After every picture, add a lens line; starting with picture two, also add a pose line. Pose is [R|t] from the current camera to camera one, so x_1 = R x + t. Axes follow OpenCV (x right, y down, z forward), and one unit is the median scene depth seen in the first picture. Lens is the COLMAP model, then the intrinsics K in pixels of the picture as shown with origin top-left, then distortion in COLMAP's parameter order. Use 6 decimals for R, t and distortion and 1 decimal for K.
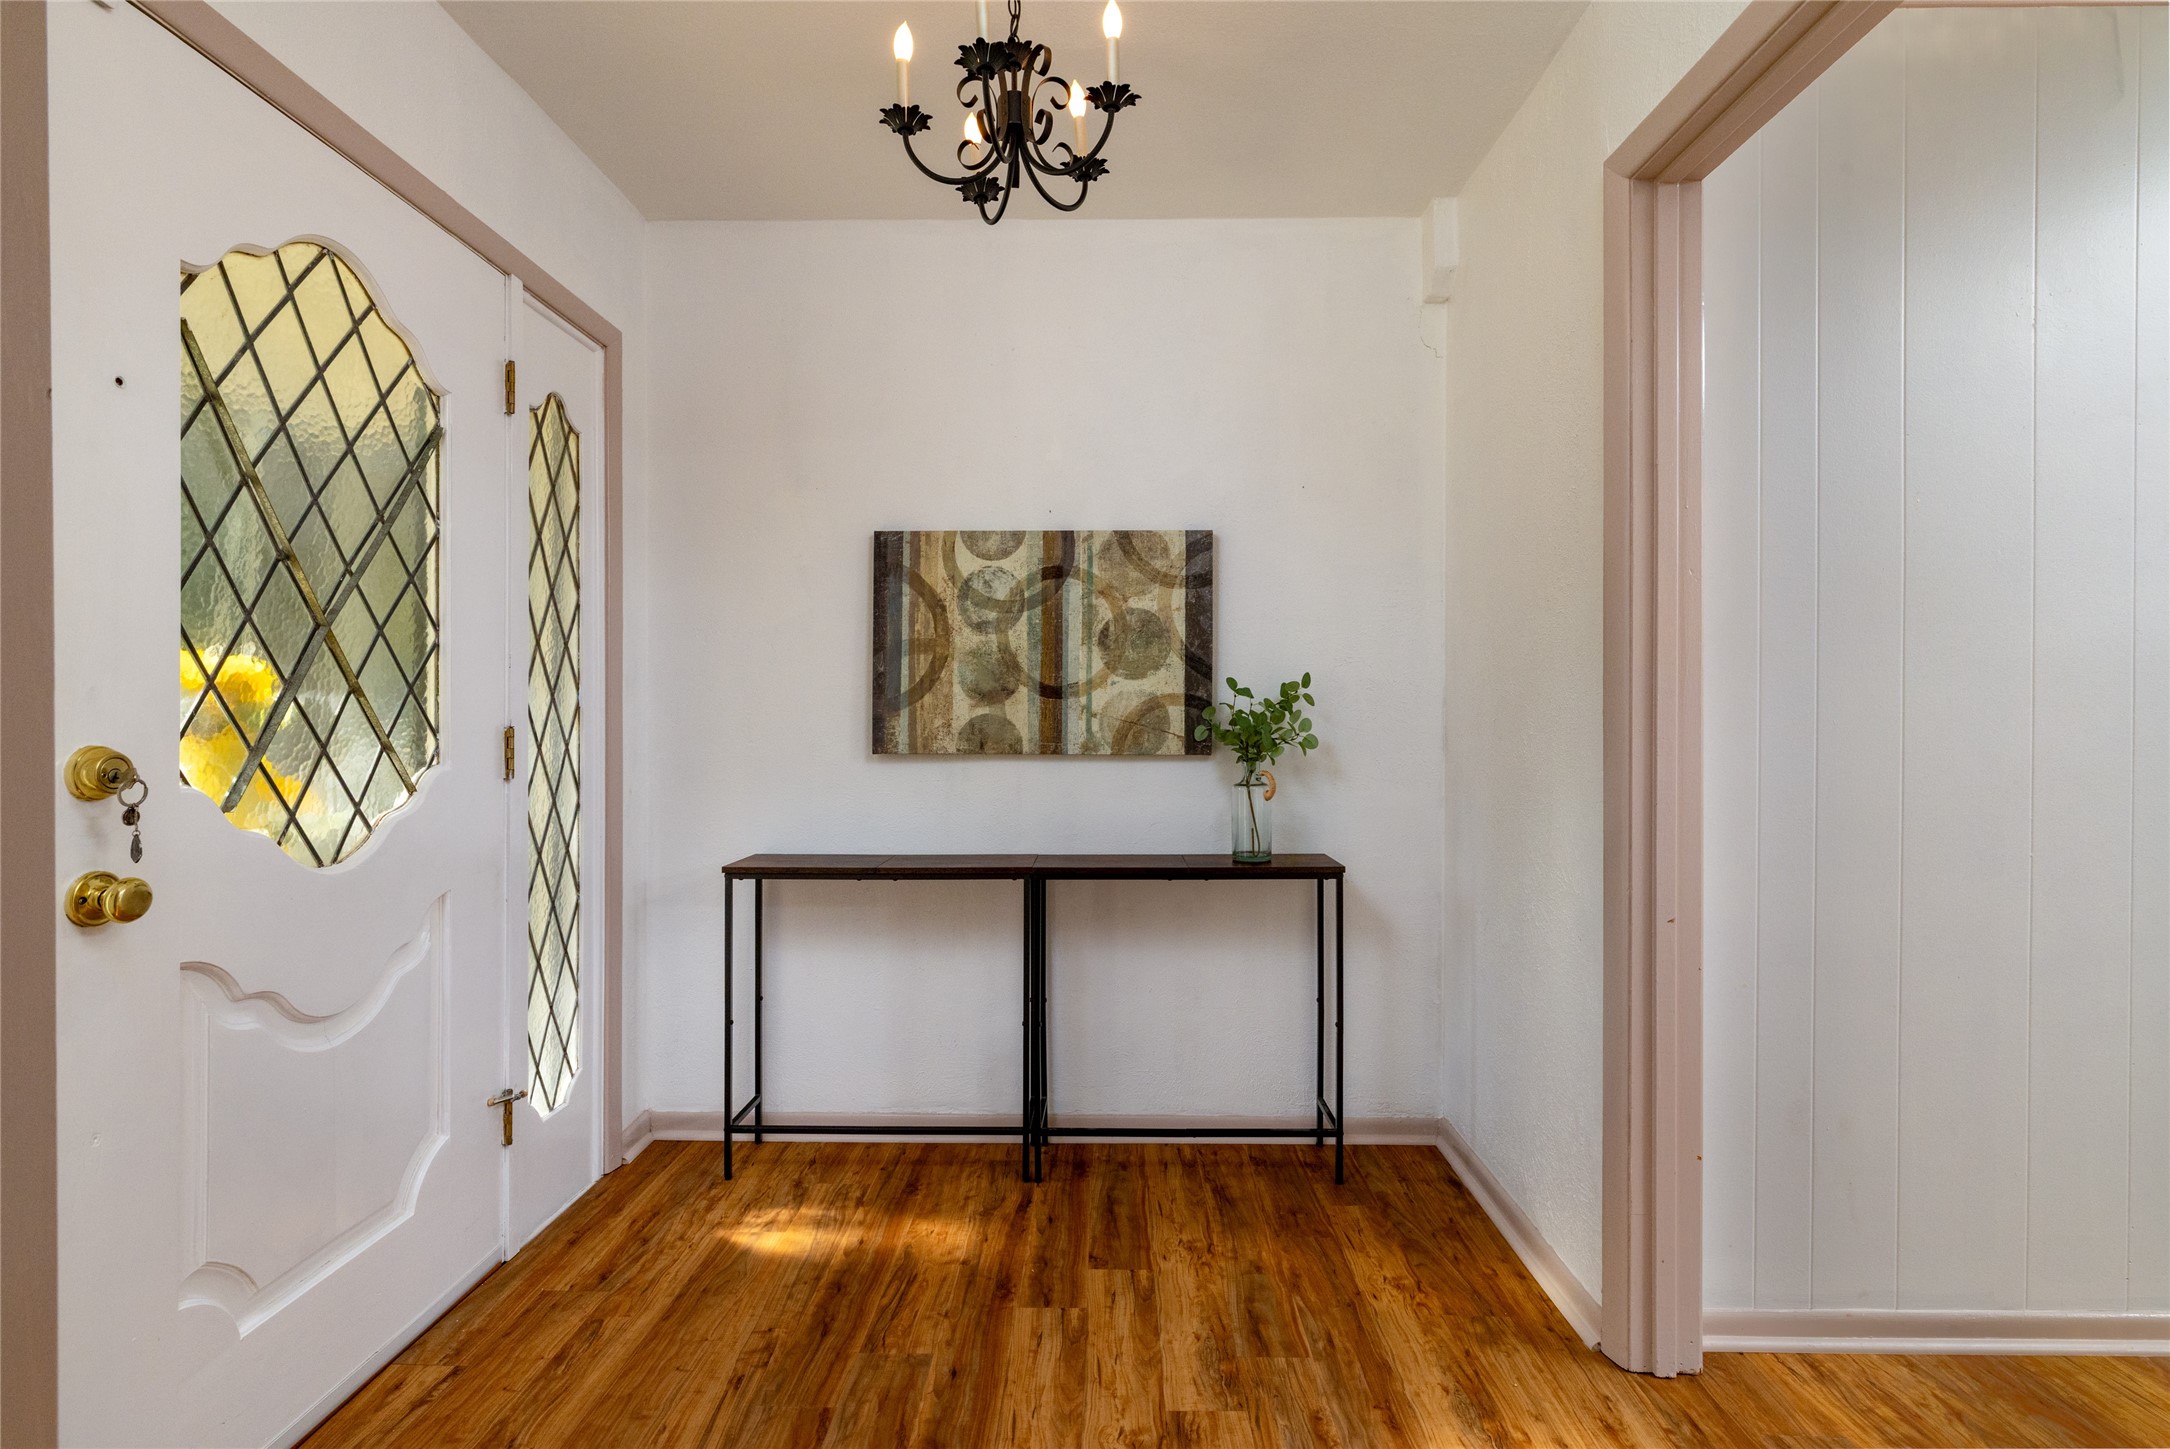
lens RADIAL K [[1038.4, 0, 1084.0], [0, 1038.4, 738.1], [0, 0, 1]] dist [0.001597, 0.000184]
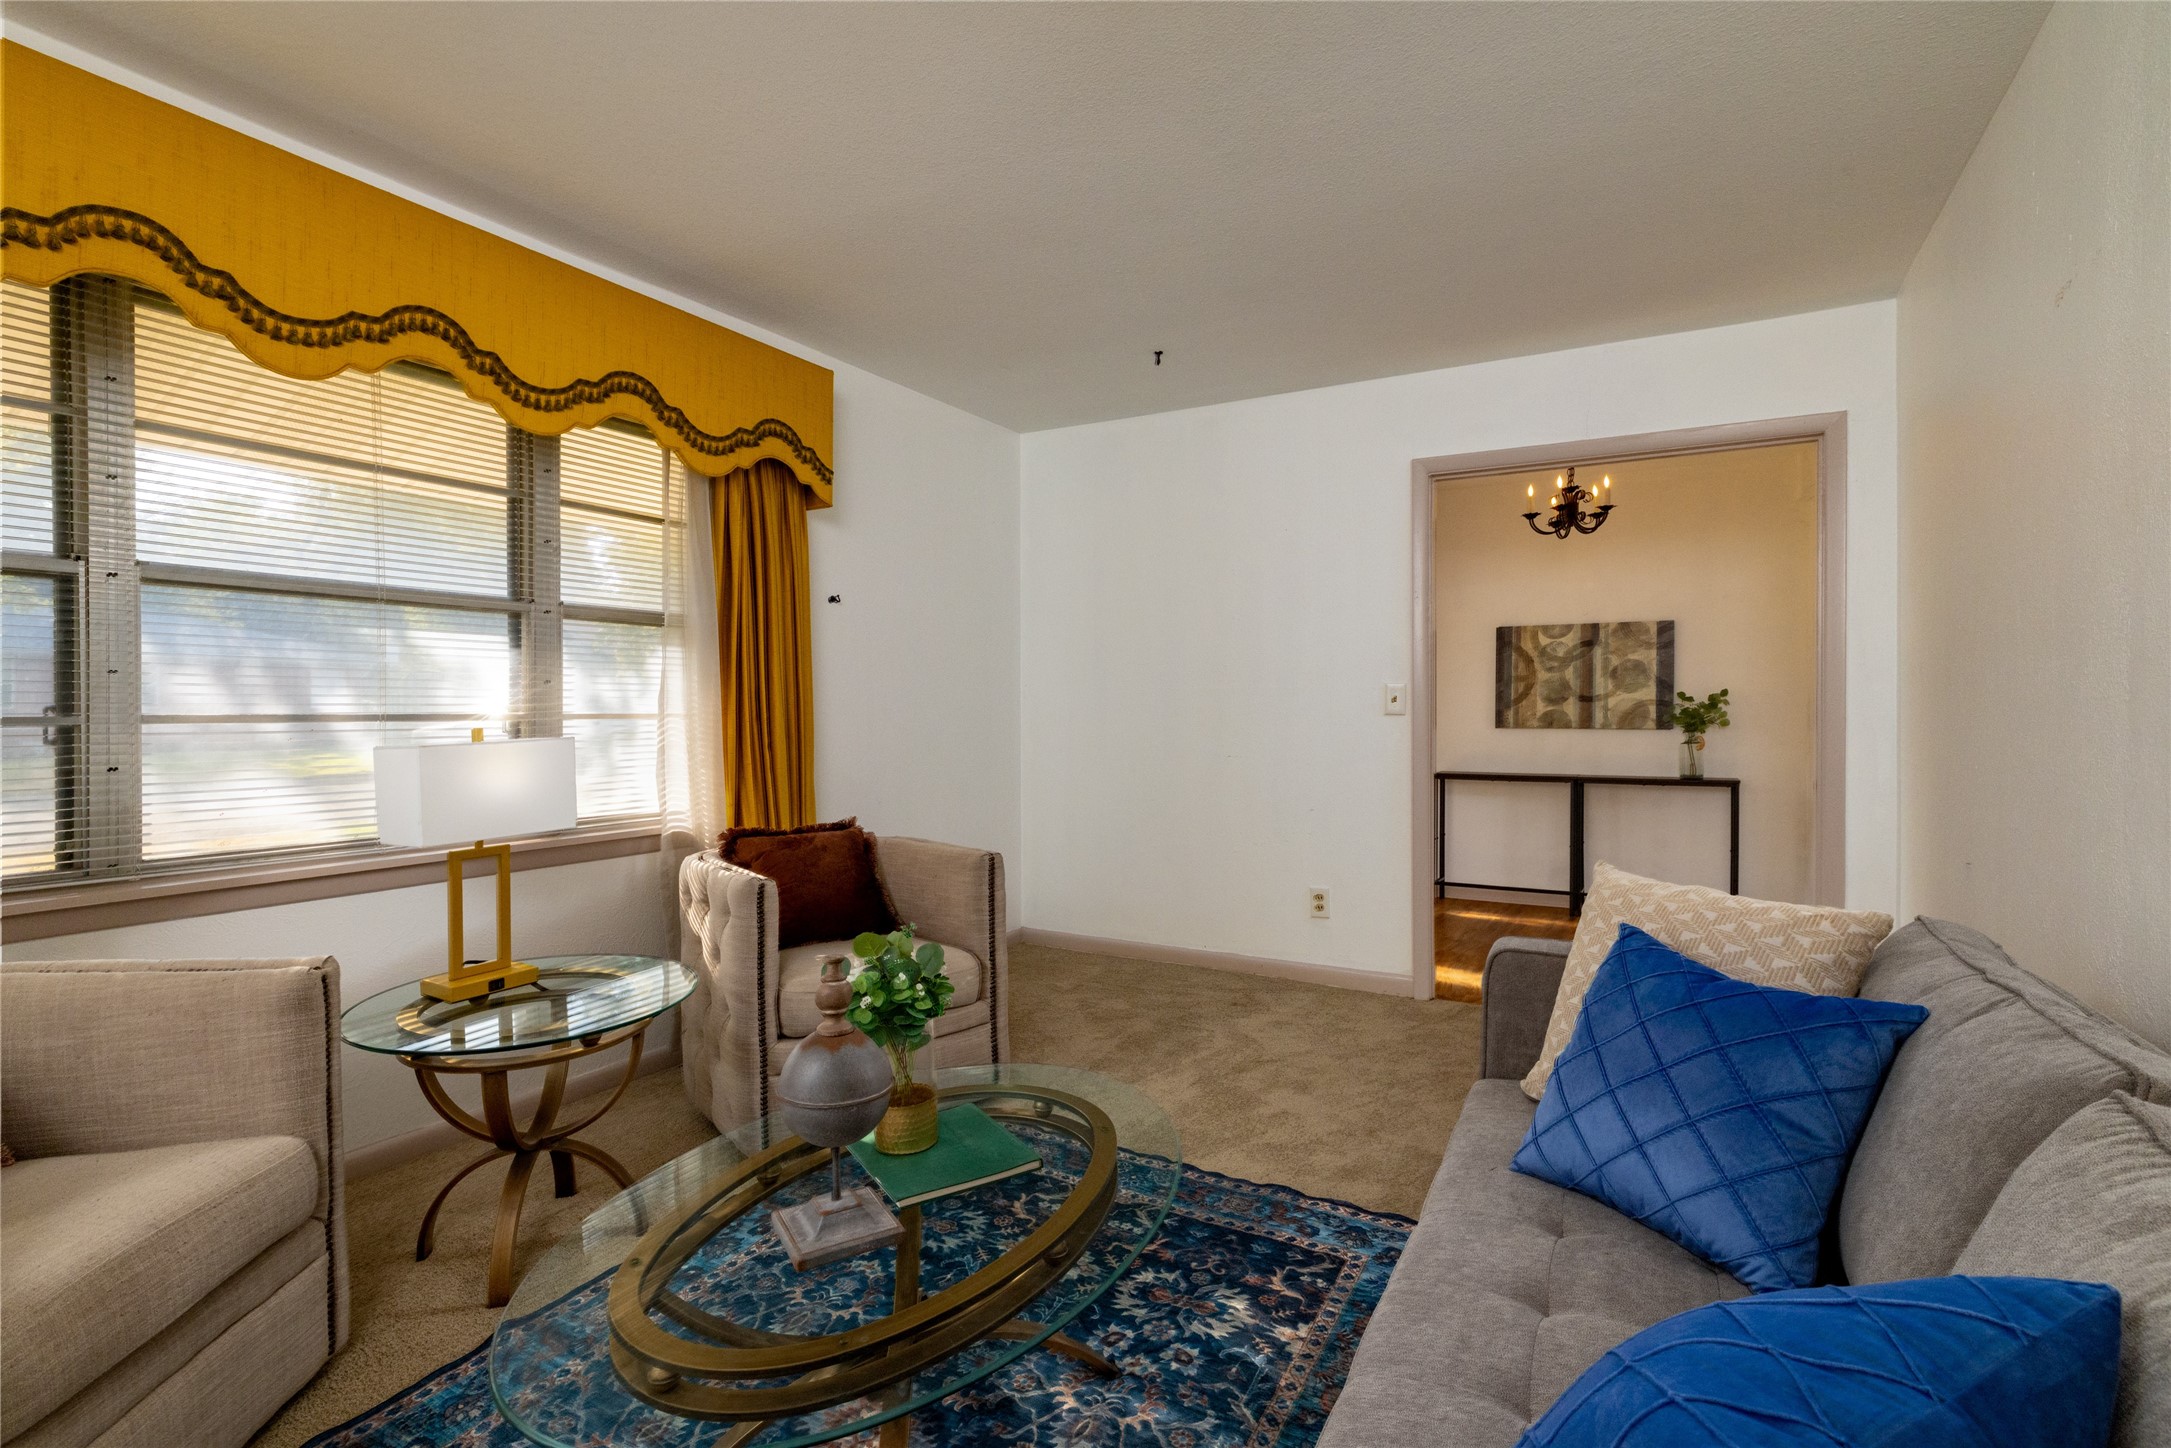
lens RADIAL K [[1038.9, 0, 1069.8], [0, 1038.9, 724.5], [0, 0, 1]] dist [0.001597, 0.000184]
pose [[0.878377, 0.006927, -0.477919, 0.059153], [0.003884, 0.999759, 0.021629, -0.042439], [0.477953, -0.020855, 0.878138, -1.416107]]
